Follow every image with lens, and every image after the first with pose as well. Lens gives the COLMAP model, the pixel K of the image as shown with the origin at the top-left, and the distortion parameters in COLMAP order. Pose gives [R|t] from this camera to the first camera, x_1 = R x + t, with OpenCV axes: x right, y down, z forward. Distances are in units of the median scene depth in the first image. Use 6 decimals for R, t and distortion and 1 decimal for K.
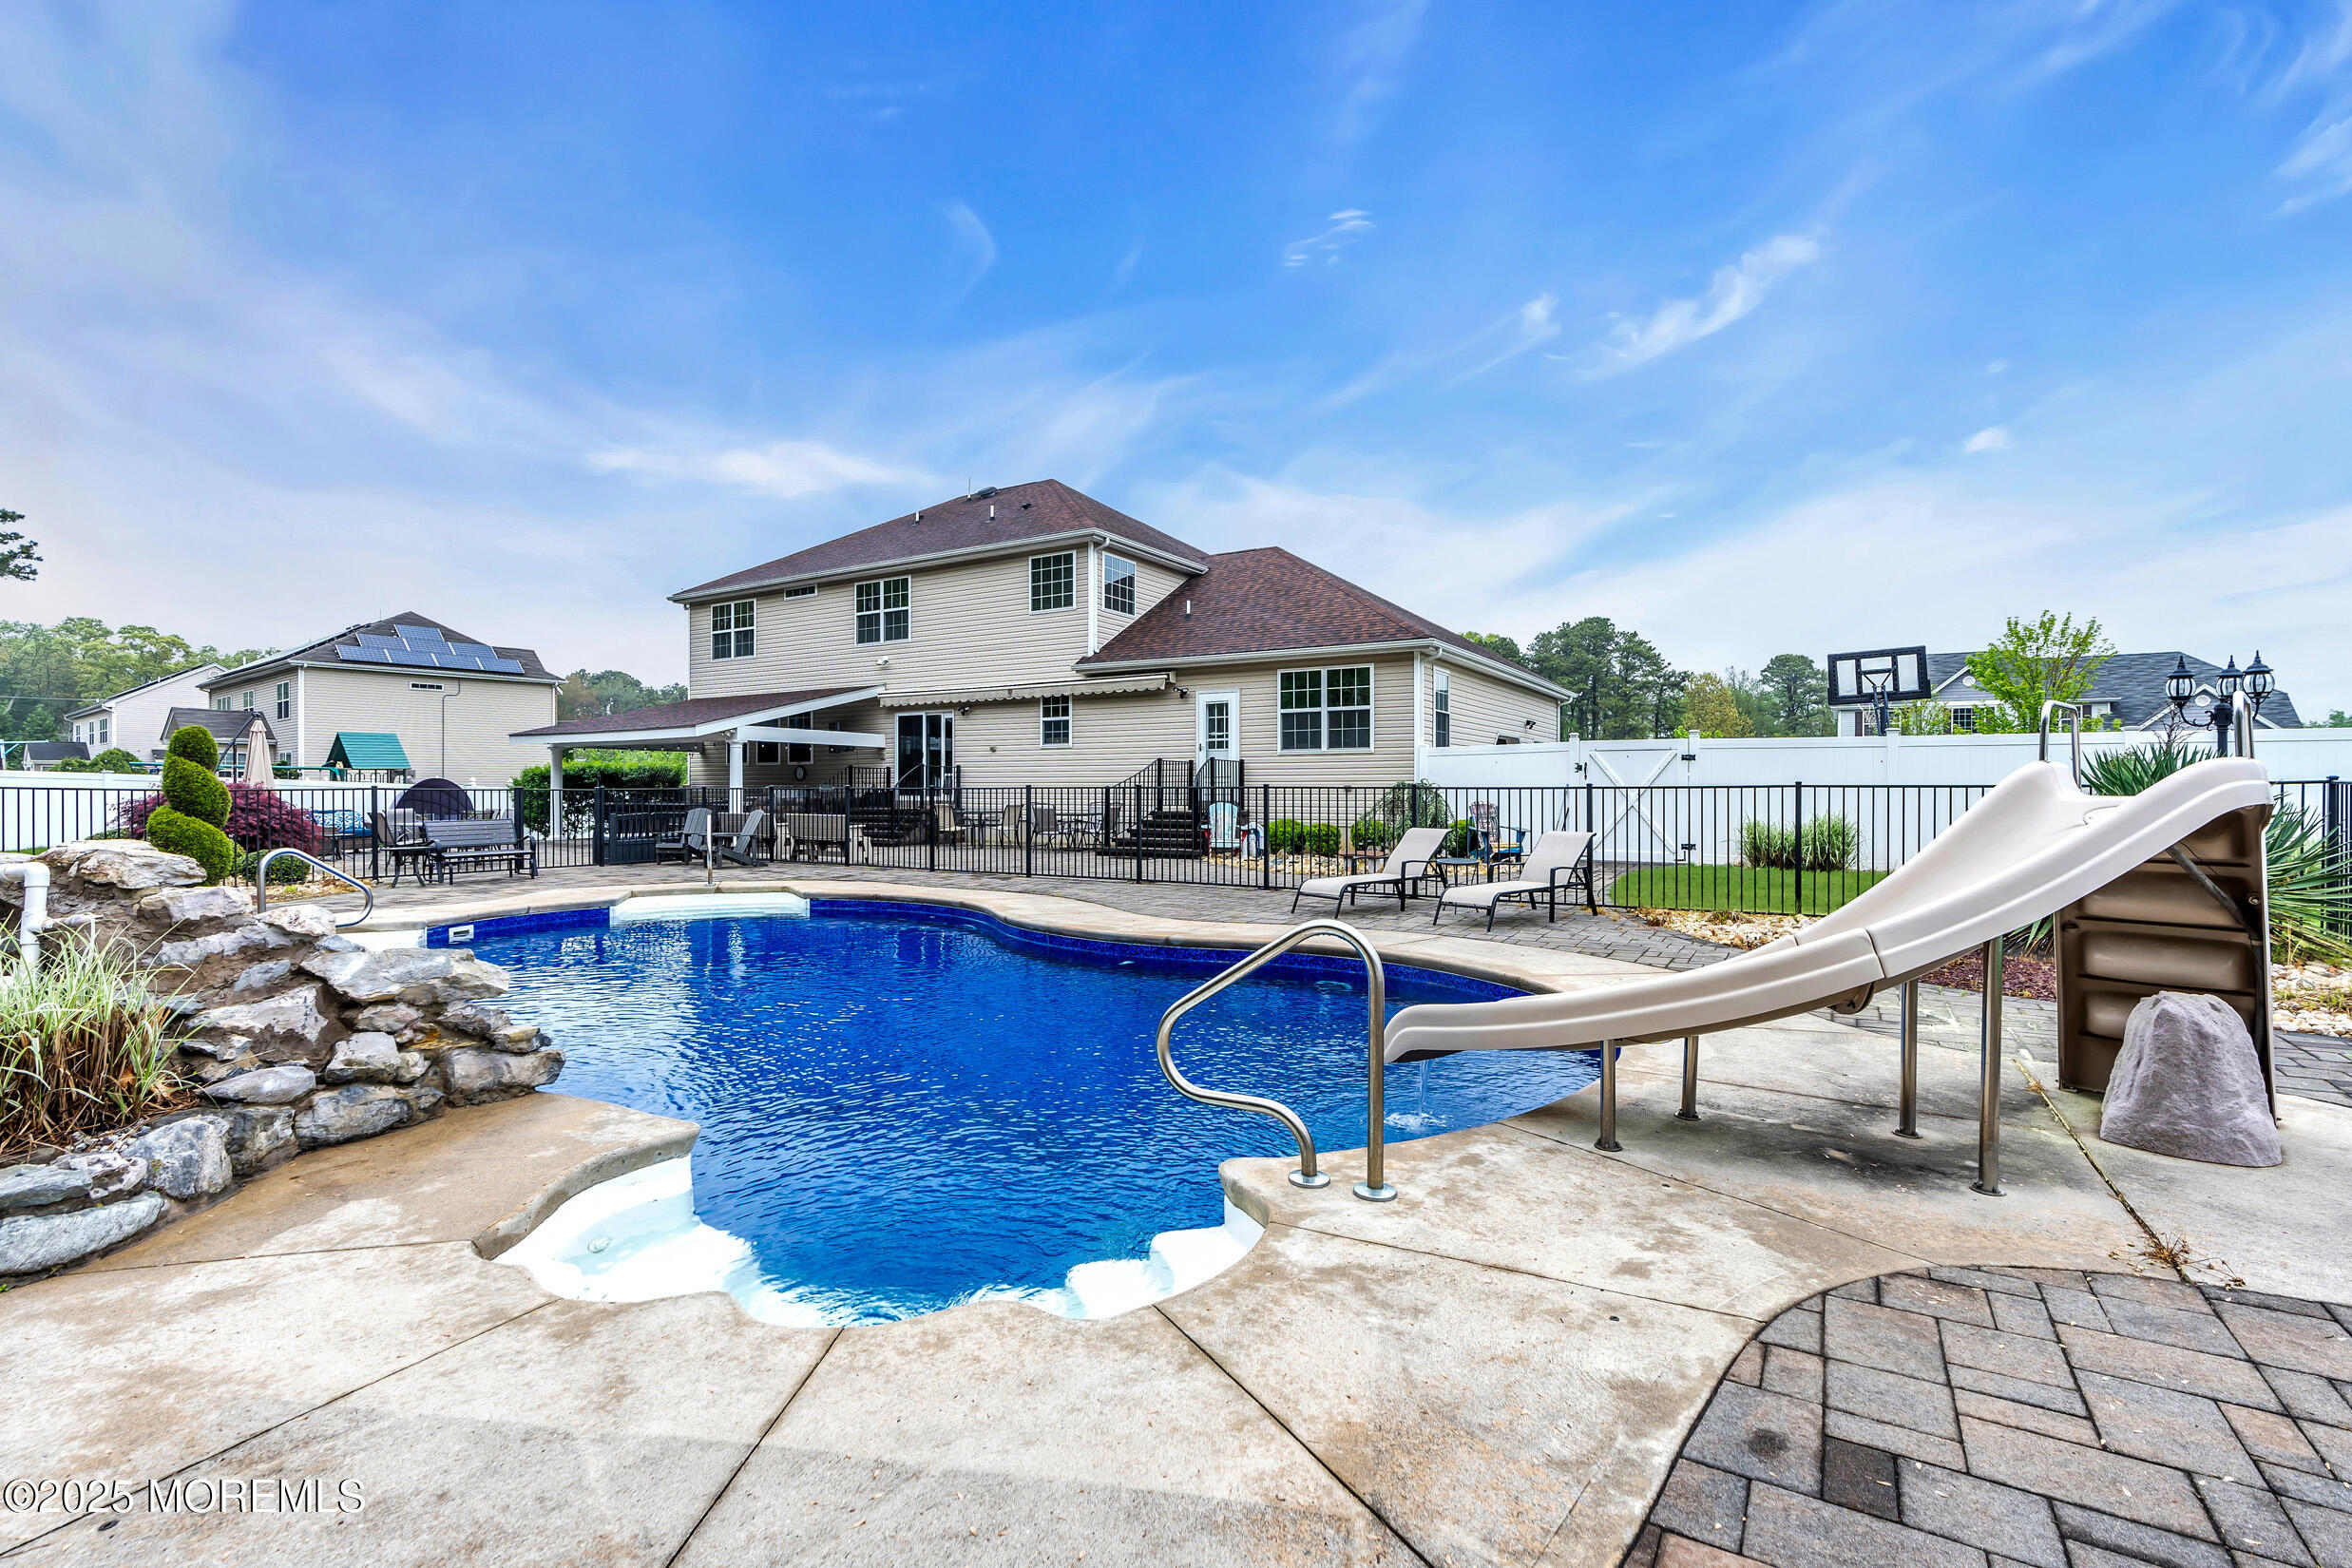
lens RADIAL K [[1065.9, 0, 1172.6], [0, 1065.9, 787.6], [0, 0, 1]] dist [-0.001925, 0.001089]
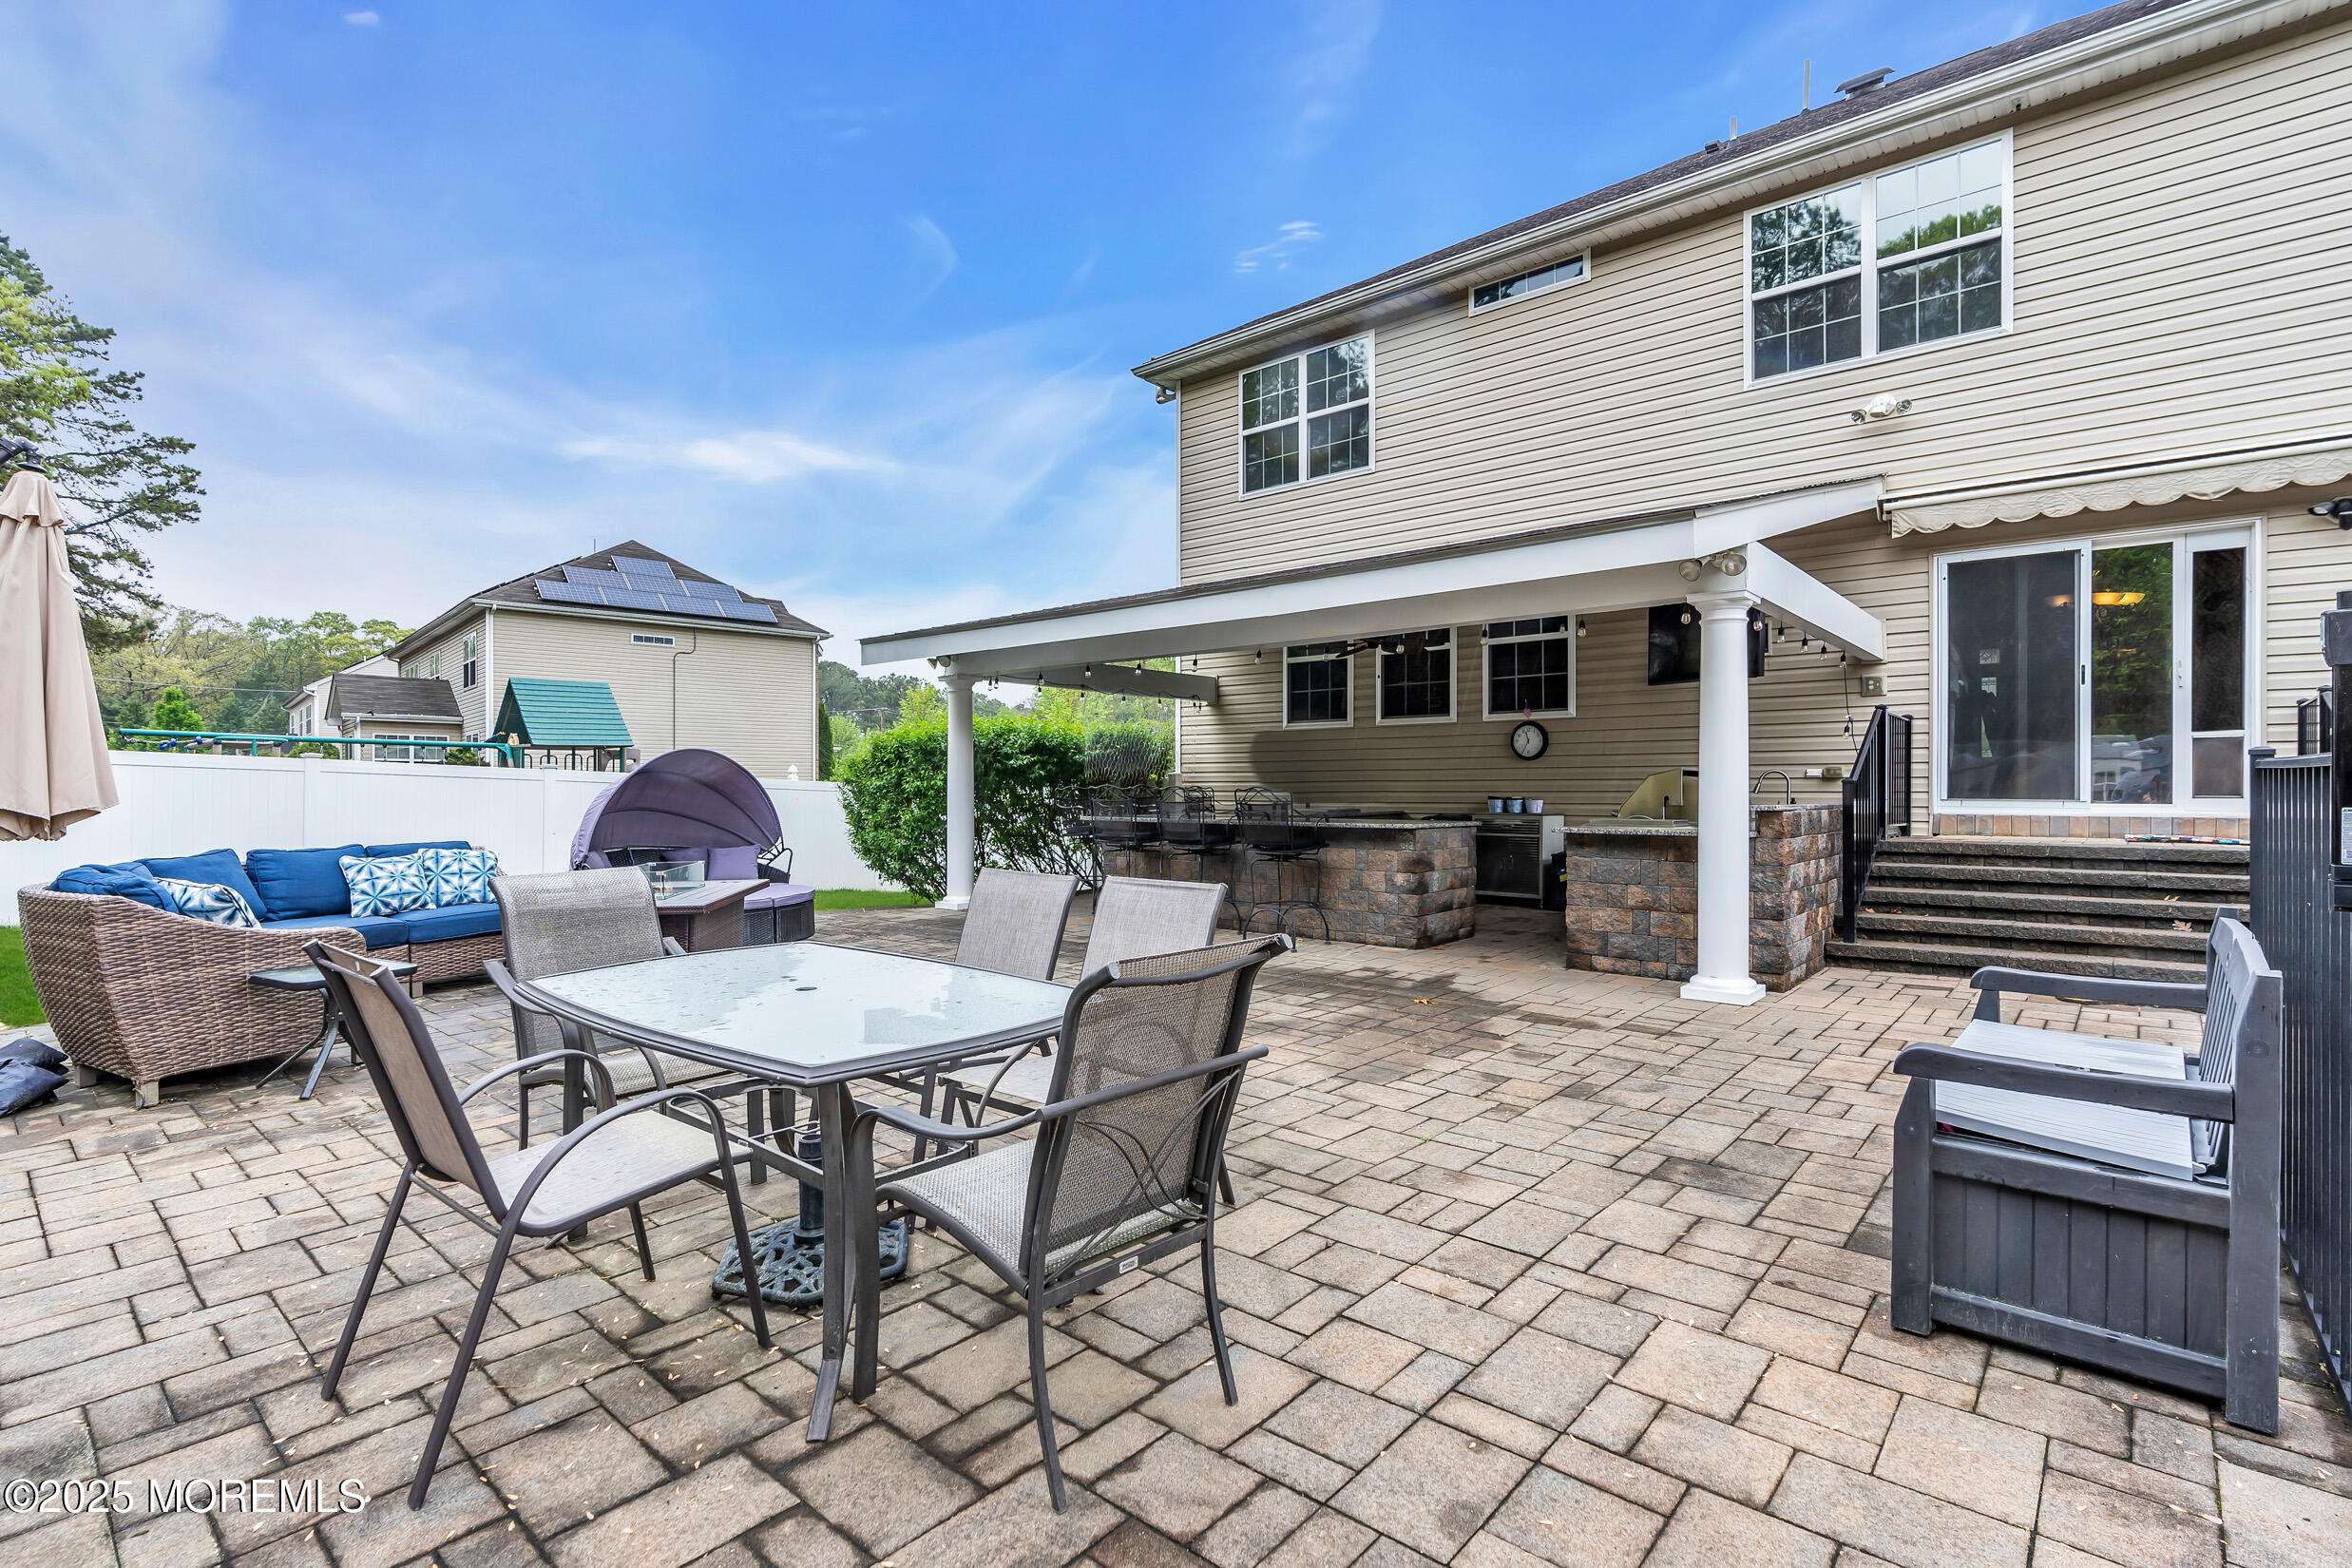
lens RADIAL K [[1103.8, 0, 1167.4], [0, 1103.8, 786.5], [0, 0, 1]] dist [-0.000316, 0.000874]
pose [[0.985641, -0.000946, -0.168855, -0.485508], [0.000987, 1.000000, 0.000157, 0.003655], [0.168854, -0.000322, 0.985641, 0.677973]]
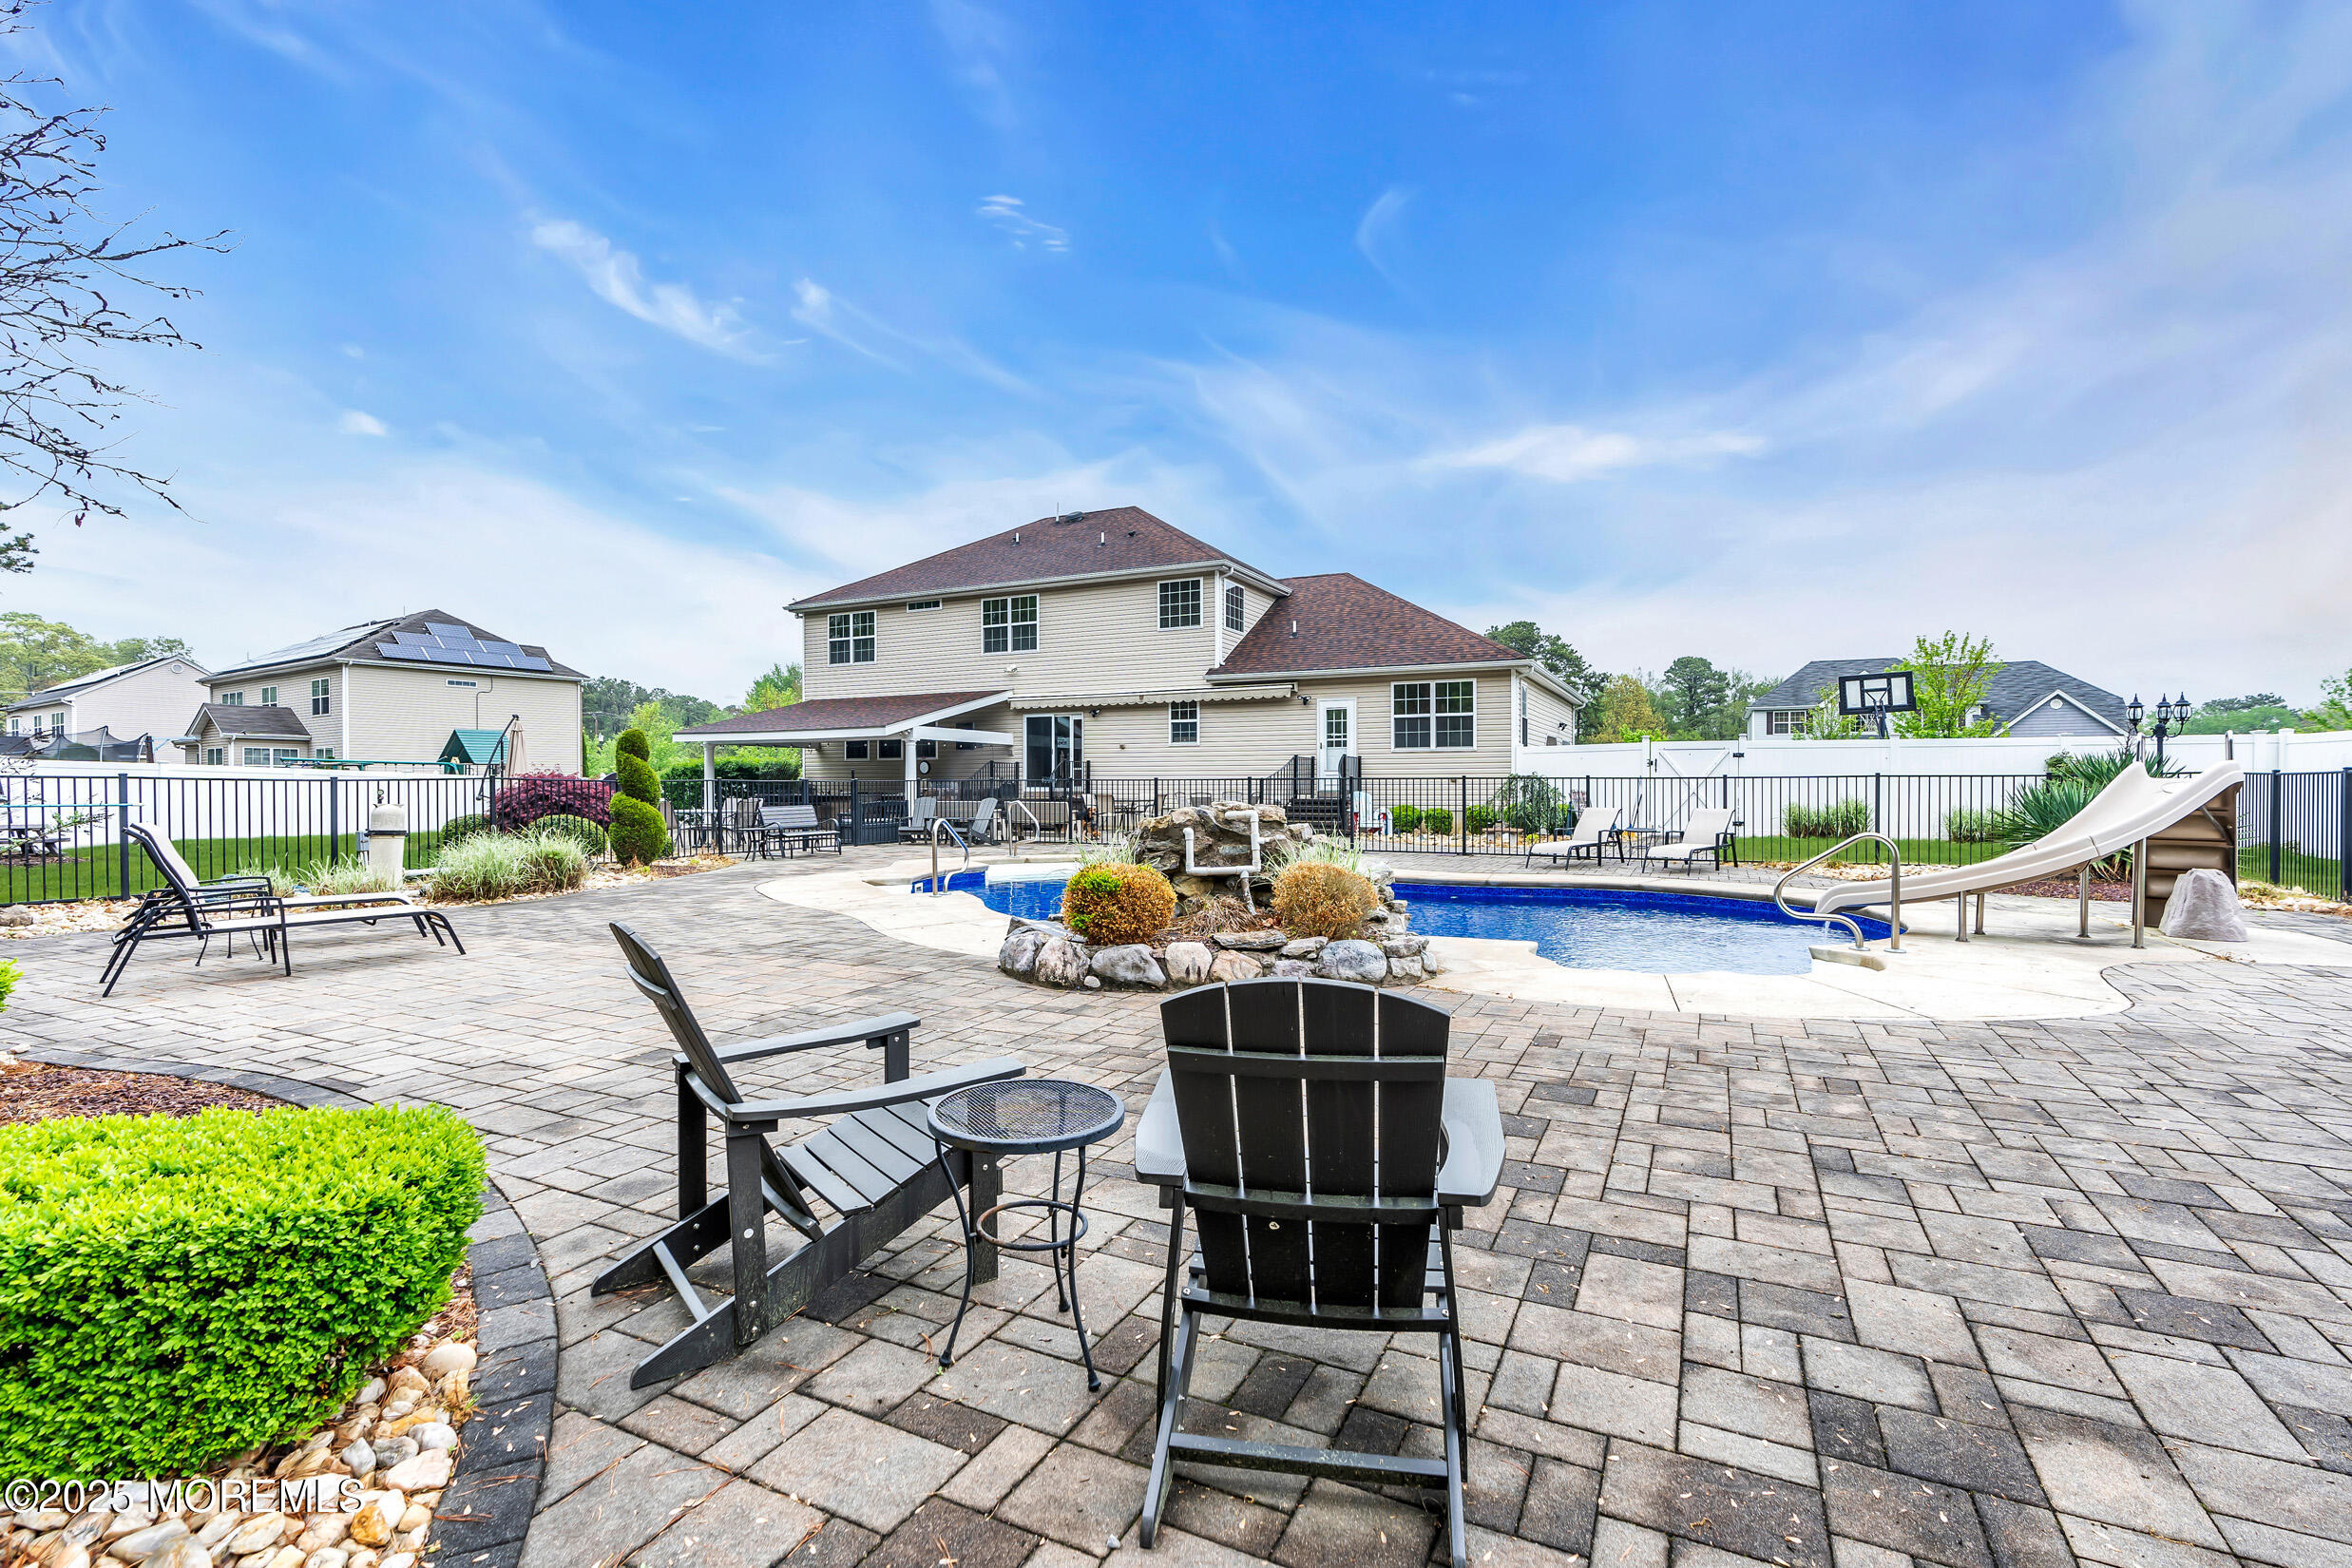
lens RADIAL K [[1068.7, 0, 1172.7], [0, 1068.7, 782.8], [0, 0, 1]] dist [-0.002245, 0.000331]
pose [[0.995934, -0.001868, 0.090064, -0.225279], [0.001819, 0.999998, 0.000621, 0.002465], [-0.090065, -0.000455, 0.995936, -0.164160]]
